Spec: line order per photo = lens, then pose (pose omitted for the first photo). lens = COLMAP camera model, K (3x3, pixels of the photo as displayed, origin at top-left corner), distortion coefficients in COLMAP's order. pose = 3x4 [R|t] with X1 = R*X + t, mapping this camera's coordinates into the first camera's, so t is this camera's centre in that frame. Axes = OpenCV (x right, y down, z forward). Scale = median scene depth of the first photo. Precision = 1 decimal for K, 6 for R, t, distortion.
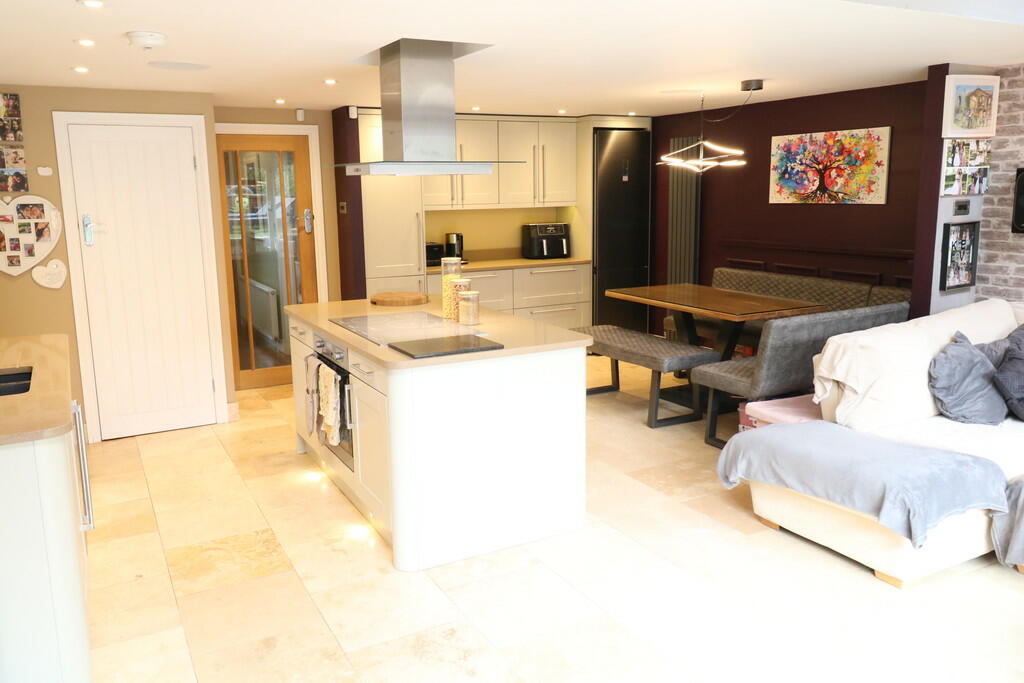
lens RADIAL K [[799.6, 0, 484.5], [0, 799.6, 322.0], [0, 0, 1]] dist [0.010478, 0.006500]
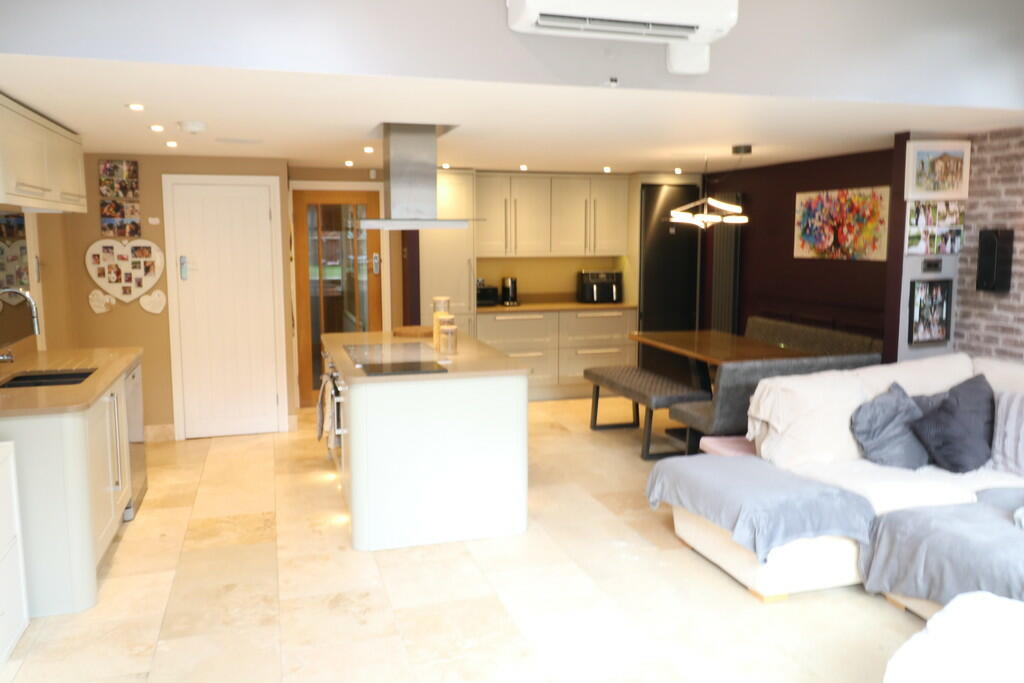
lens RADIAL K [[799.6, 0, 488.1], [0, 799.6, 323.6], [0, 0, 1]] dist [0.010478, 0.006500]
pose [[0.979291, 0.036903, -0.199068, 0.232554], [-0.047344, 0.997727, -0.047946, 0.009970], [0.196847, 0.056378, 0.978812, -0.127939]]
